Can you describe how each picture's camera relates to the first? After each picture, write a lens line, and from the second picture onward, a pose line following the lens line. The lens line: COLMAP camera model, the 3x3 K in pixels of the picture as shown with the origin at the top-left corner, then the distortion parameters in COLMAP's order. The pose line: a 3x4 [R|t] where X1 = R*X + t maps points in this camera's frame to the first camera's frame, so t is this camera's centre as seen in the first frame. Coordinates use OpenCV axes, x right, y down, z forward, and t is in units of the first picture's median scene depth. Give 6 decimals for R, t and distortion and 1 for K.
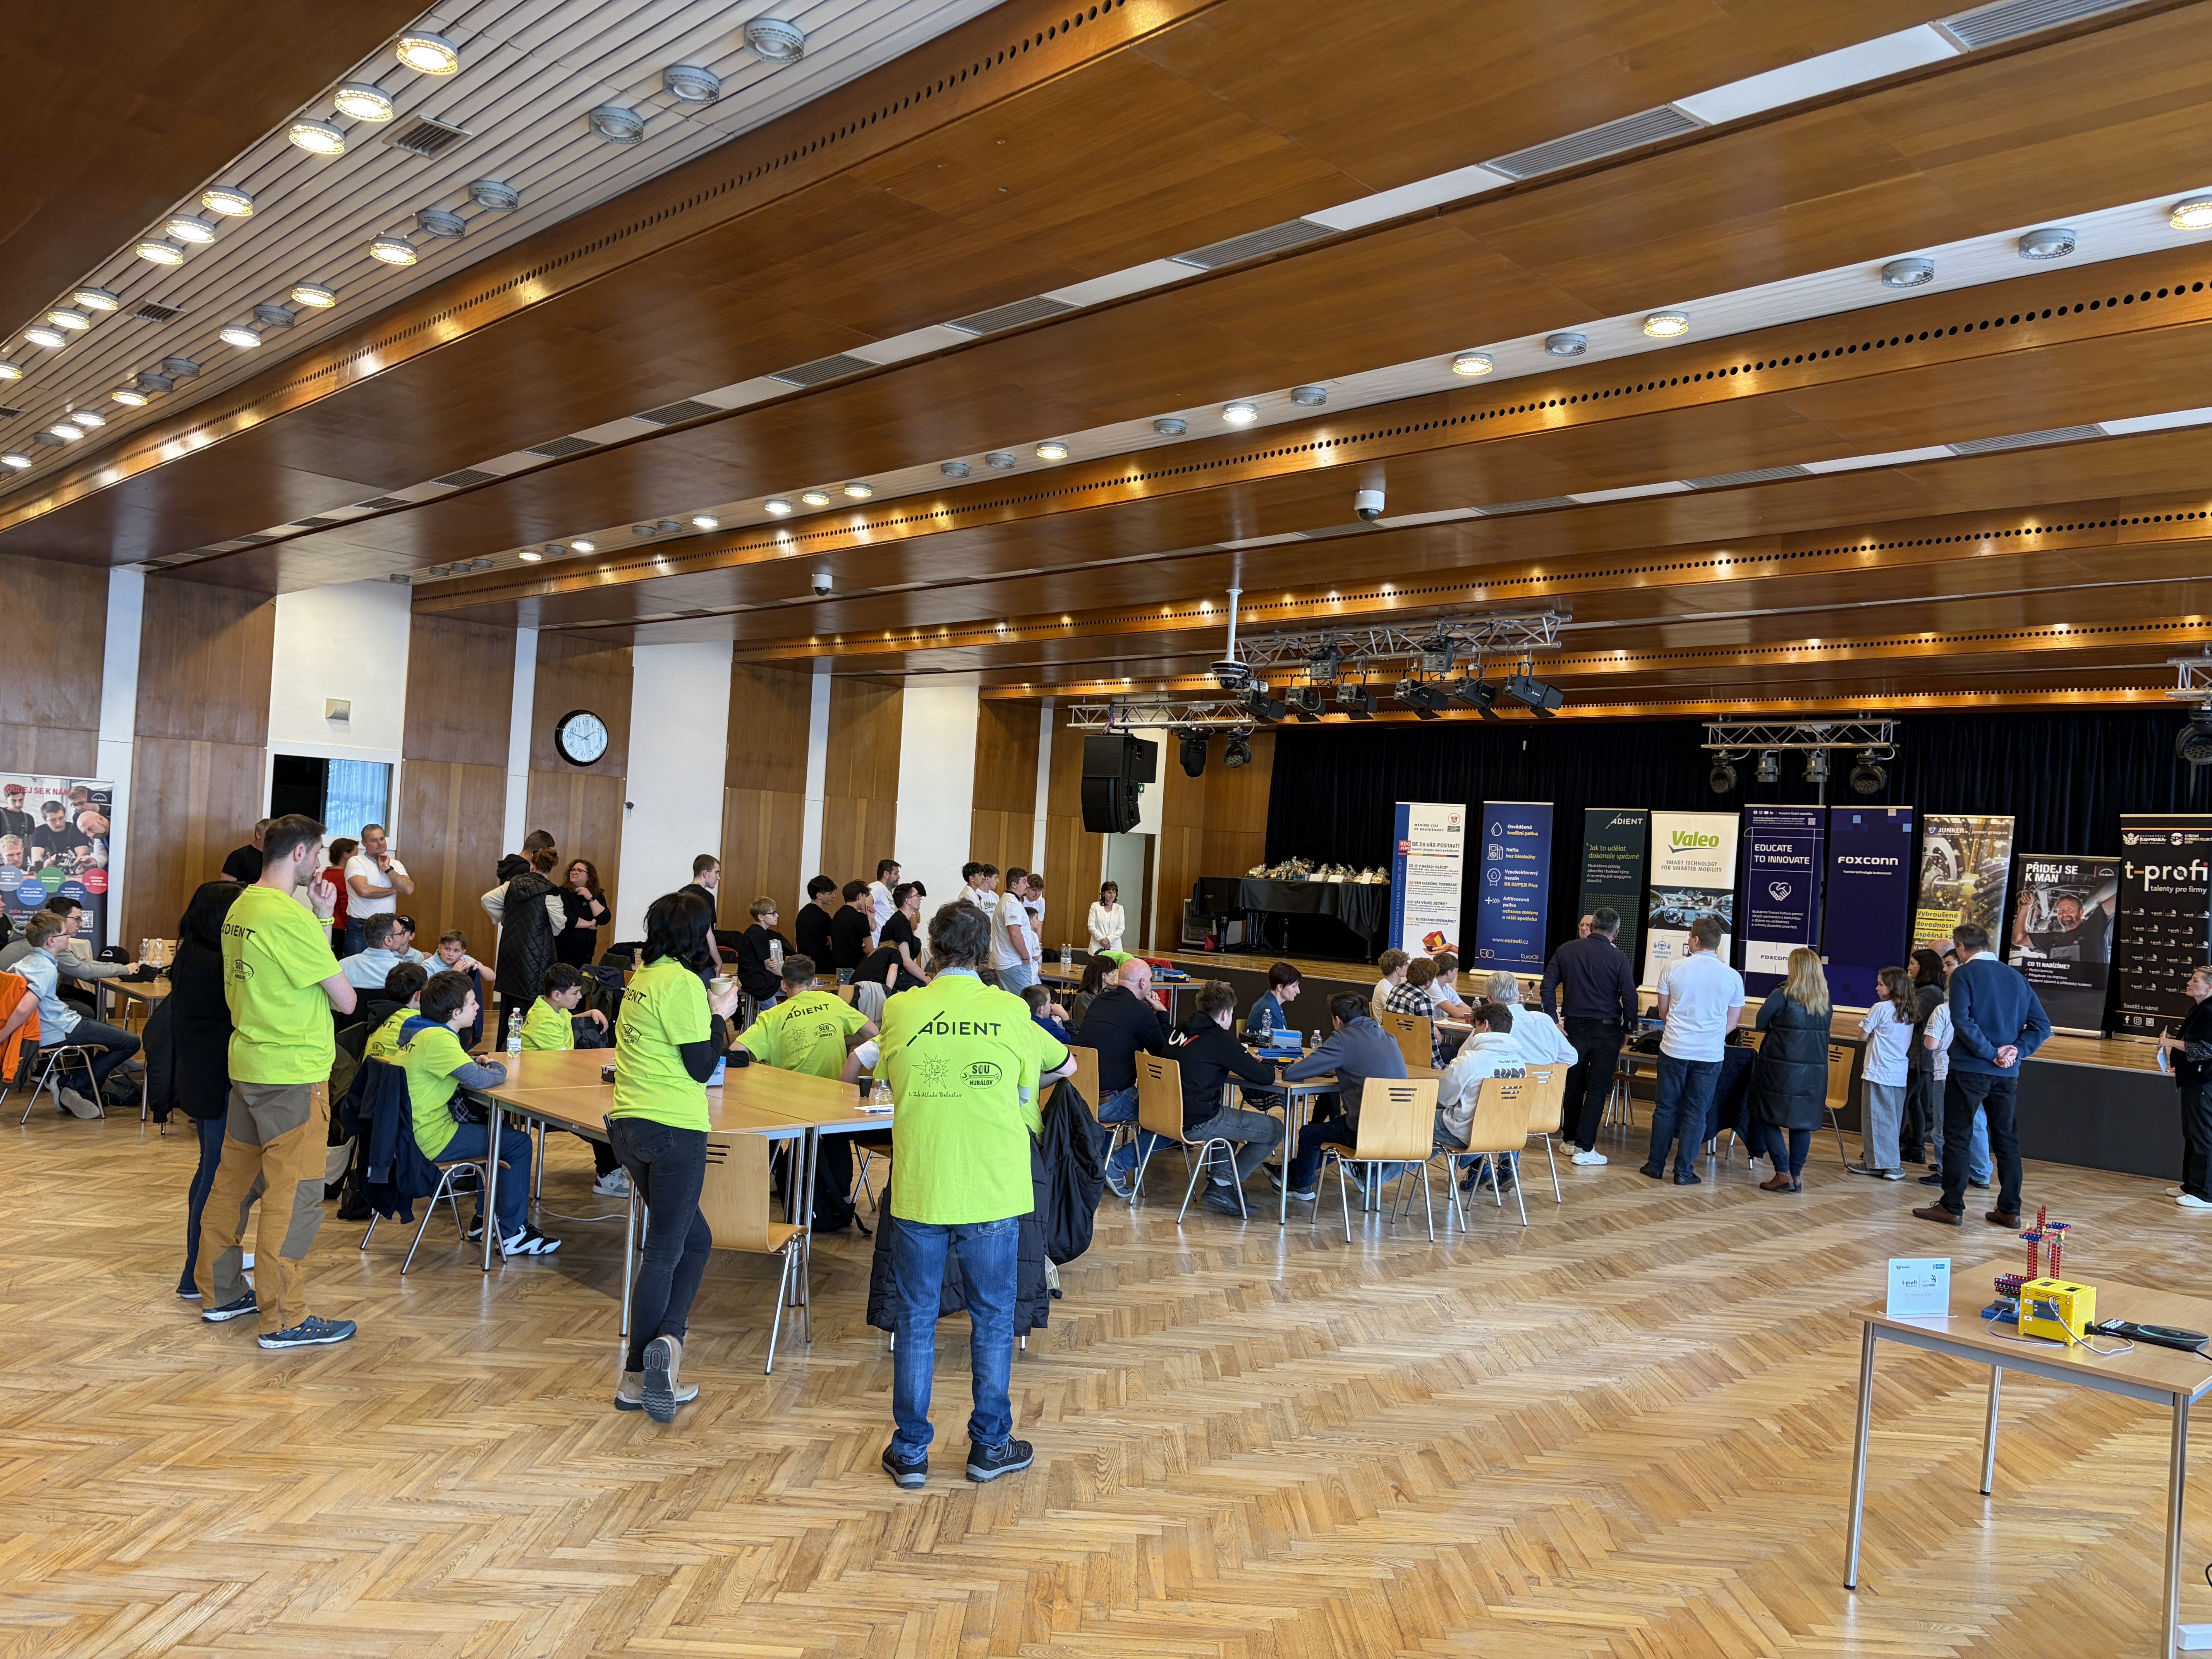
lens RADIAL K [[1644.6, 0, 1106.0], [0, 1644.6, 829.5], [0, 0, 1]] dist [0.008013, 0.001355]
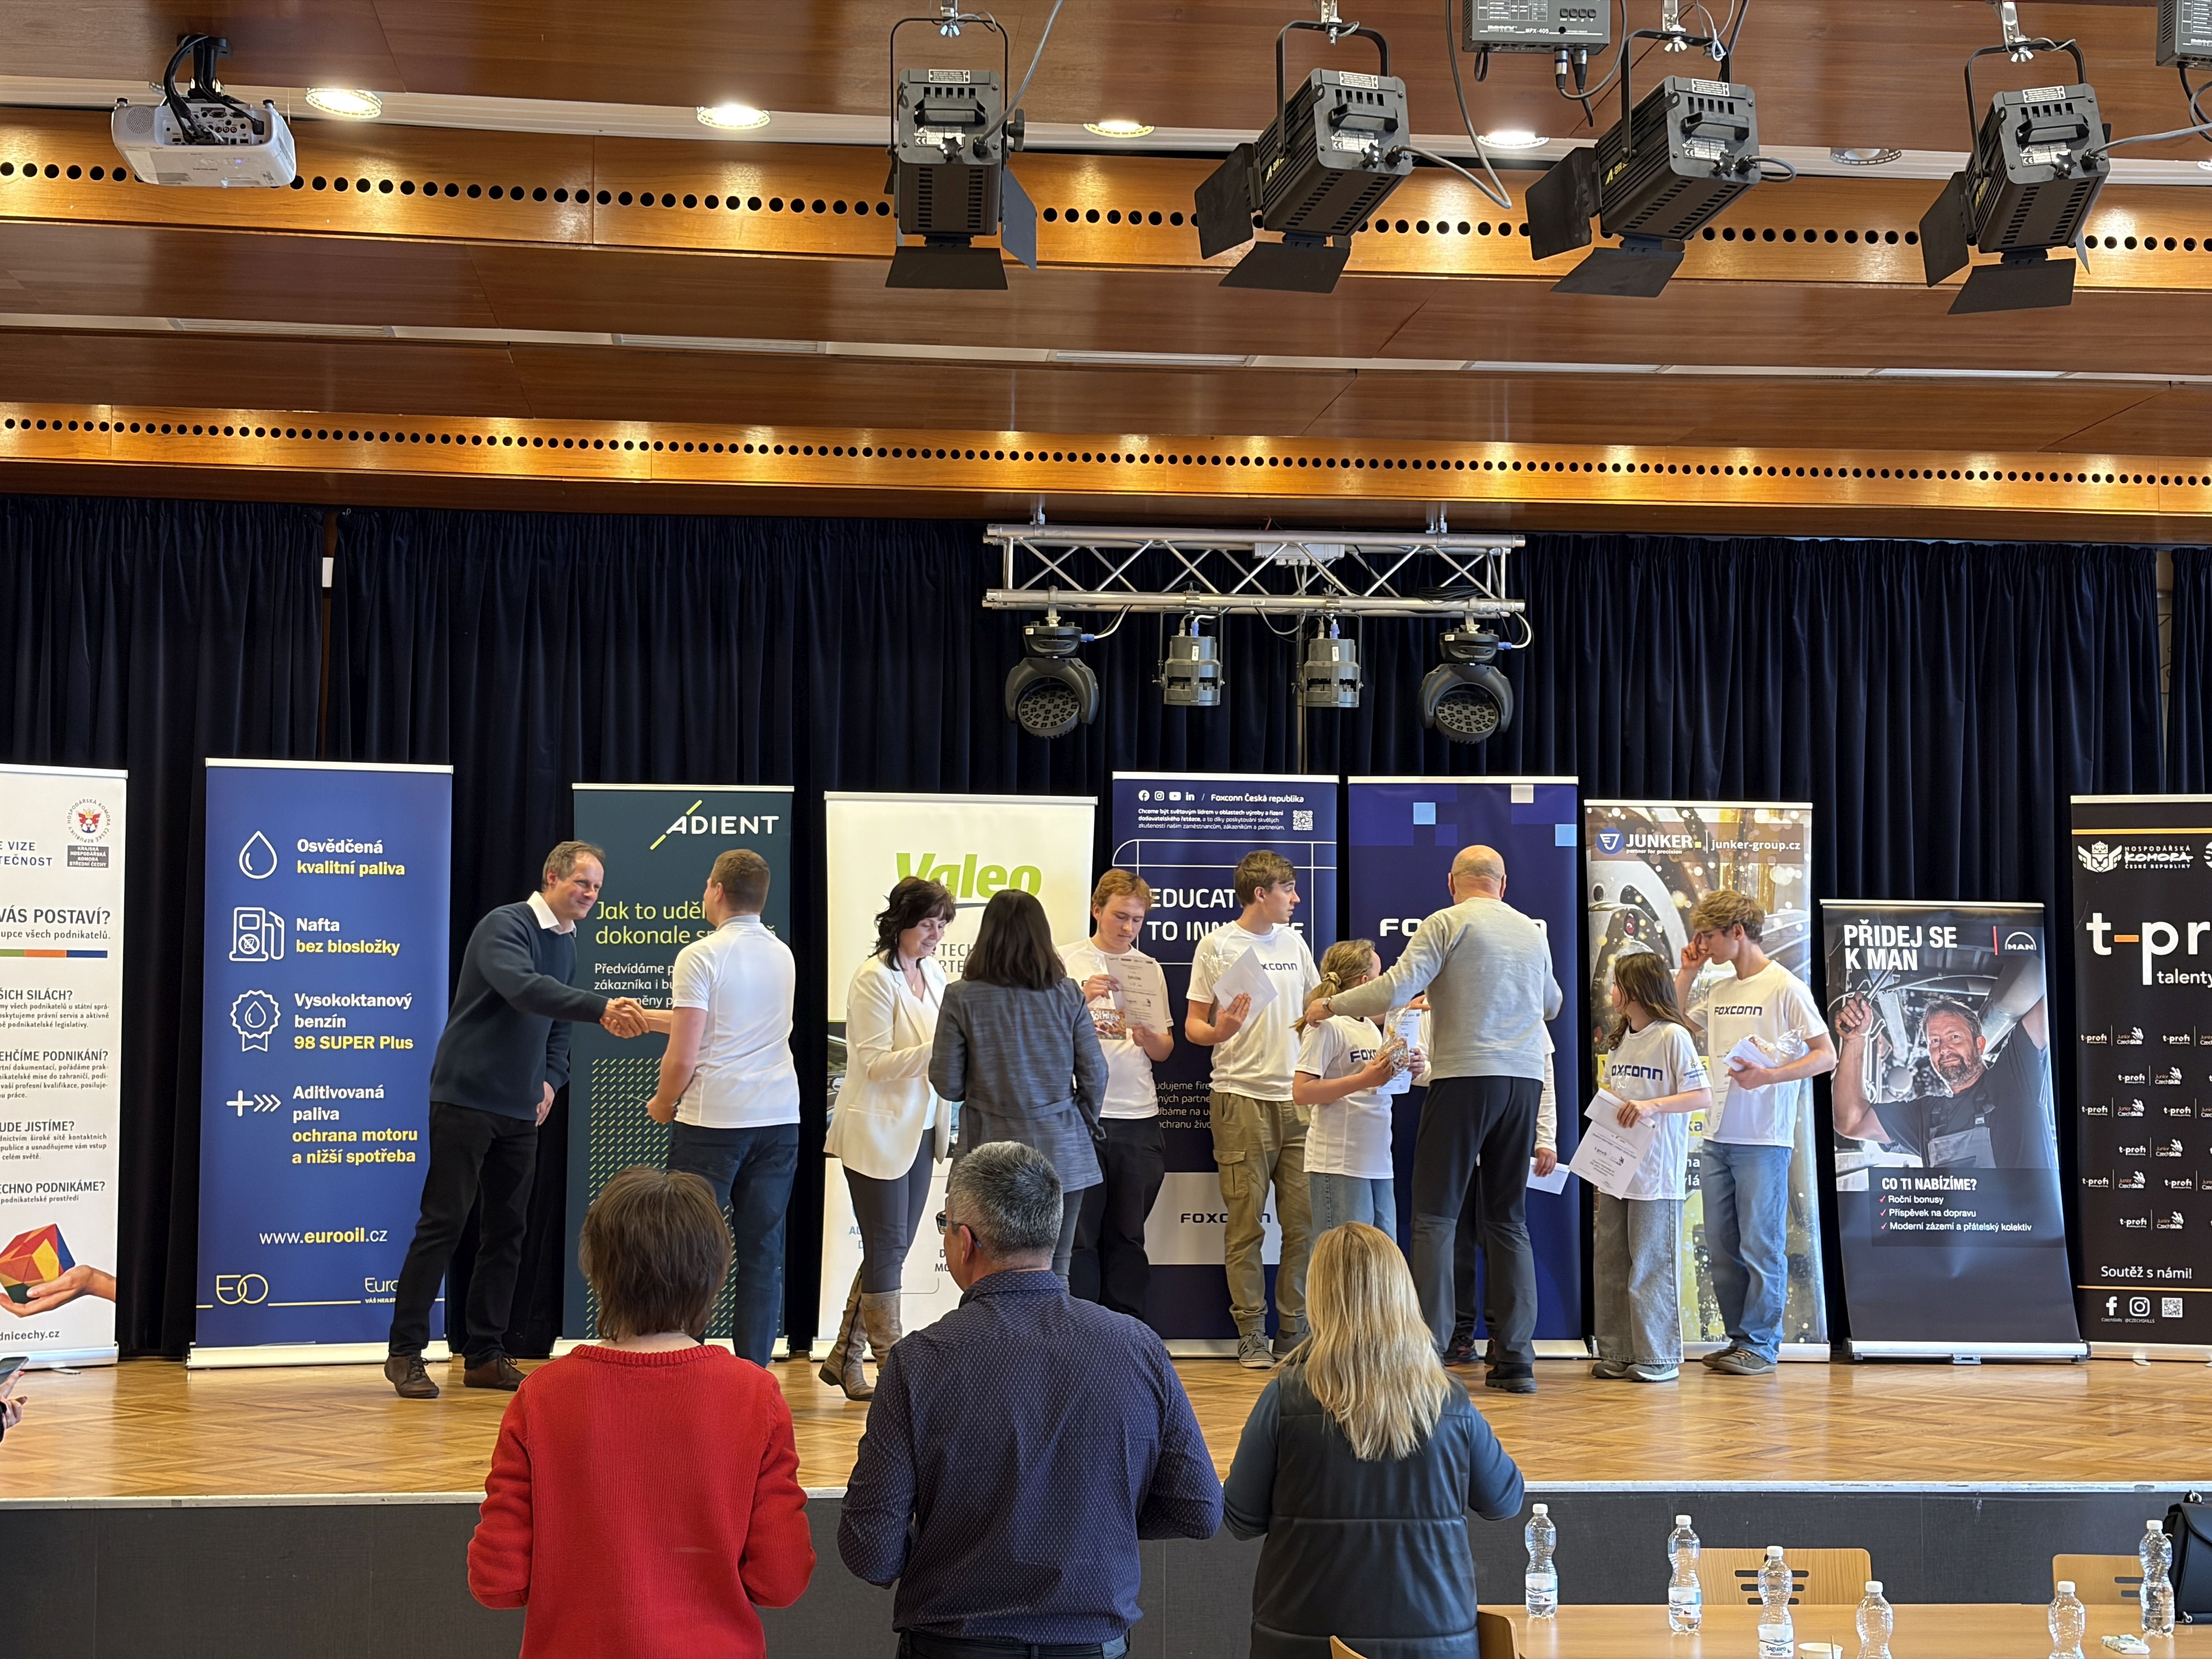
lens RADIAL K [[3281.6, 0, 1100.7], [0, 3281.6, 843.0], [0, 0, 1]] dist [0.260308, -1.028878]
pose [[0.623267, -0.007653, 0.781972, -0.151625], [0.012513, 0.999922, -0.000187, -0.000502], [-0.781909, 0.009901, 0.623314, 0.610925]]
